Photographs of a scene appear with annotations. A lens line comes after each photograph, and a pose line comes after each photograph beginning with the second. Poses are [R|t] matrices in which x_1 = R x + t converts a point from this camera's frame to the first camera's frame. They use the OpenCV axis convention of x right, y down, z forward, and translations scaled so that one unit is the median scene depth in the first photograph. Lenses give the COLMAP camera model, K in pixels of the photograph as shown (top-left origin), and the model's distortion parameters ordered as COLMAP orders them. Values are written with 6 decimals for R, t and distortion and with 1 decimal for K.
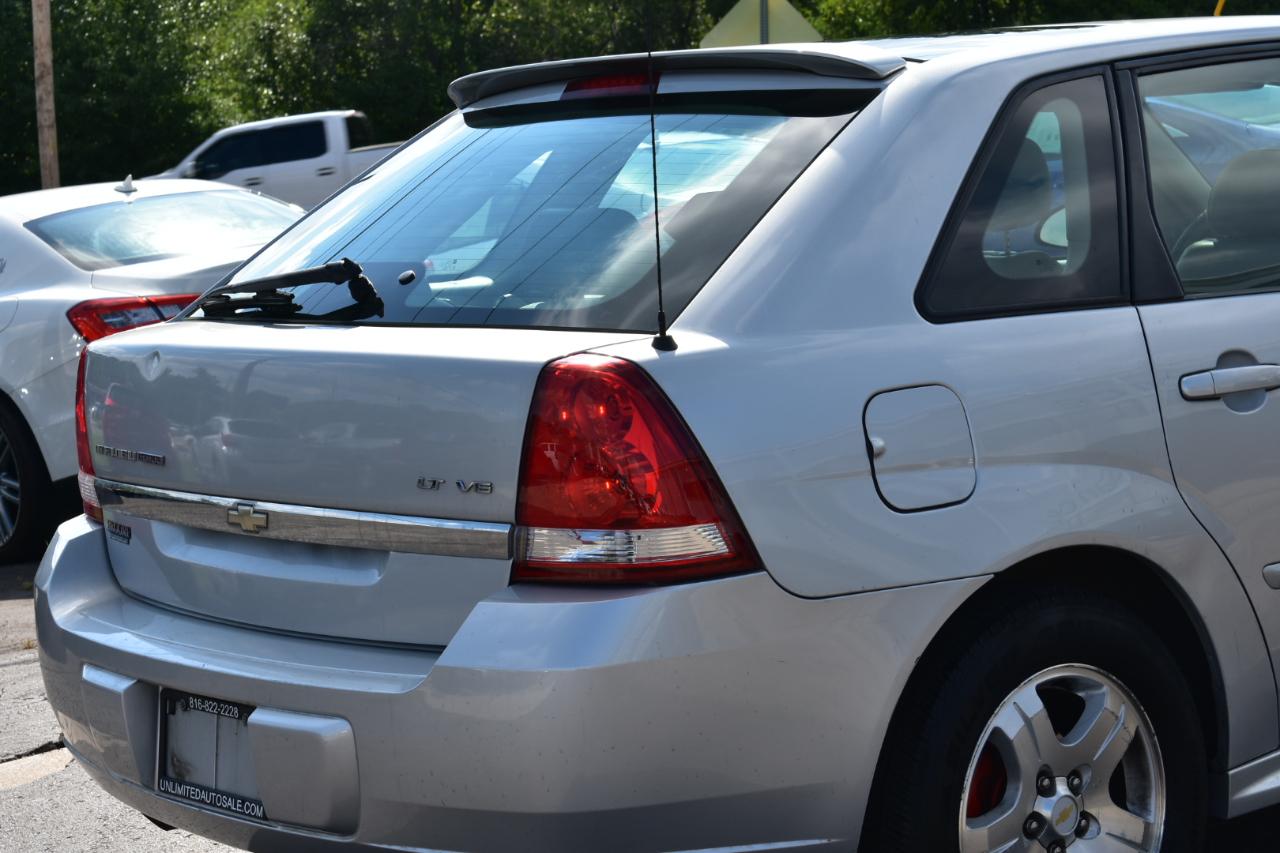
lens RADIAL K [[2921.3, 0, 640.0], [0, 2921.3, 426.5], [0, 0, 1]] dist [-0.065896, 0.449984]
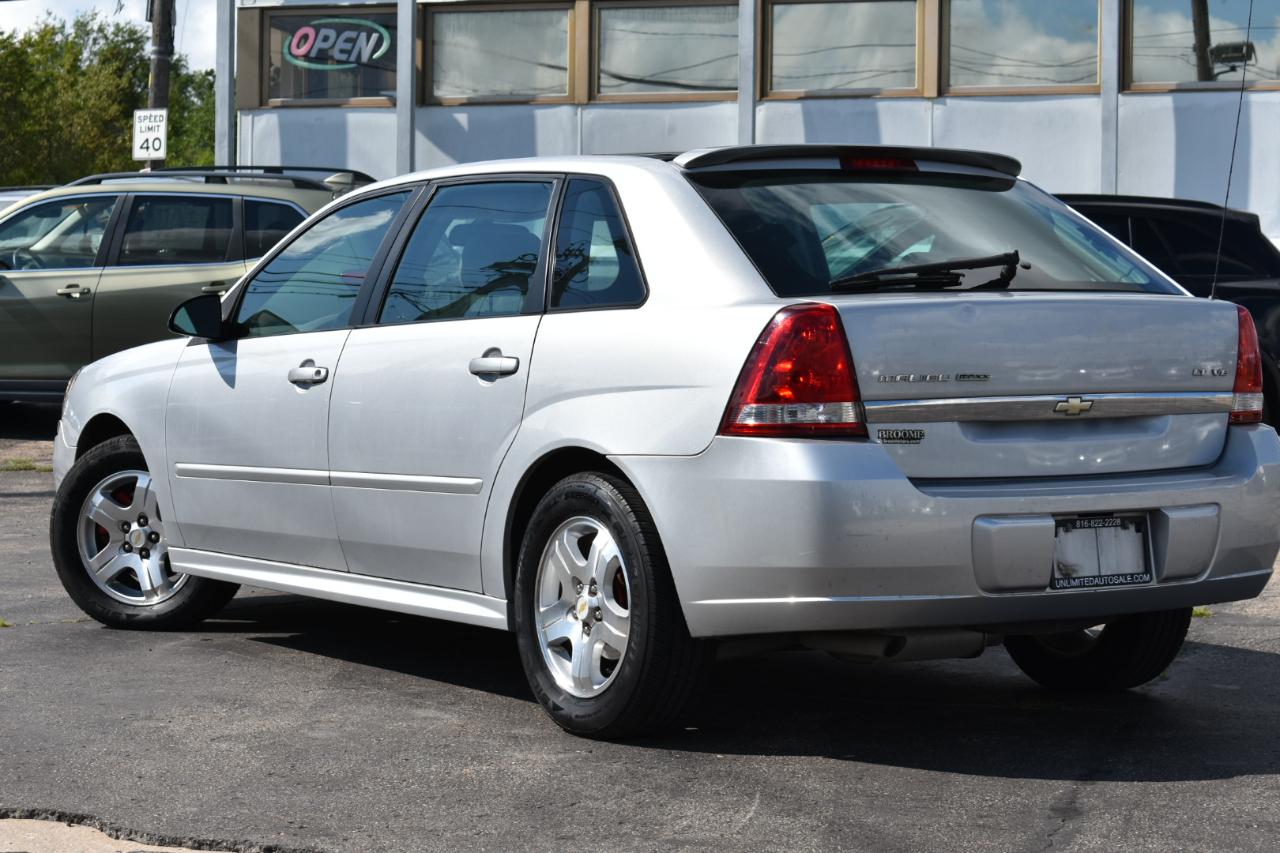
lens RADIAL K [[2921.3, 0, 640.0], [0, 2921.3, 426.5], [0, 0, 1]] dist [-0.065896, 0.449984]
pose [[0.121057, 0.028275, 0.992243, -1.769808], [0.104867, 0.993636, -0.041109, 0.084551], [-0.987091, 0.109030, 0.117321, 1.070839]]
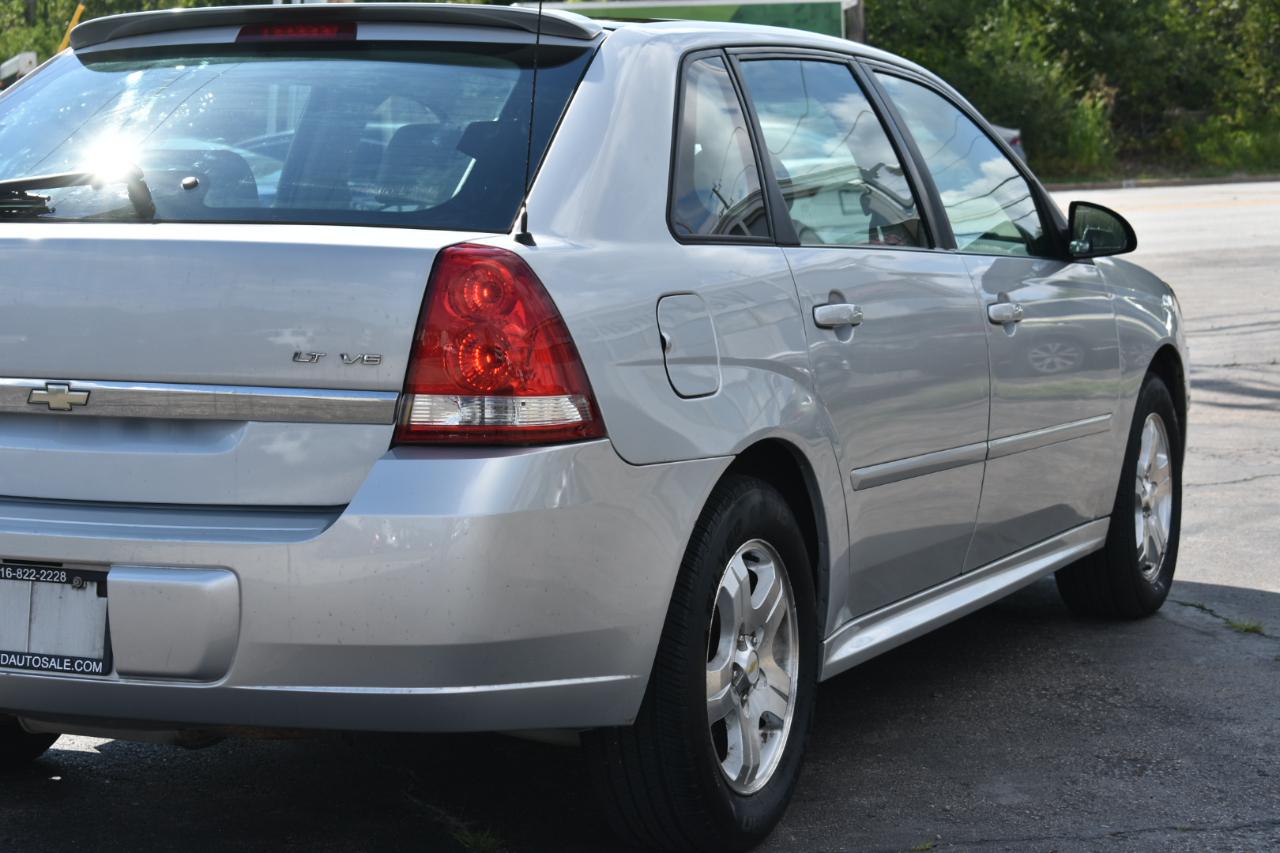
lens RADIAL K [[2921.3, 0, 640.0], [0, 2921.3, 426.5], [0, 0, 1]] dist [-0.065896, 0.449984]
pose [[0.890133, 0.029249, 0.454762, -0.436865], [-0.012068, 0.999101, -0.040638, 0.084399], [-0.455542, 0.030685, 0.889685, -0.038062]]
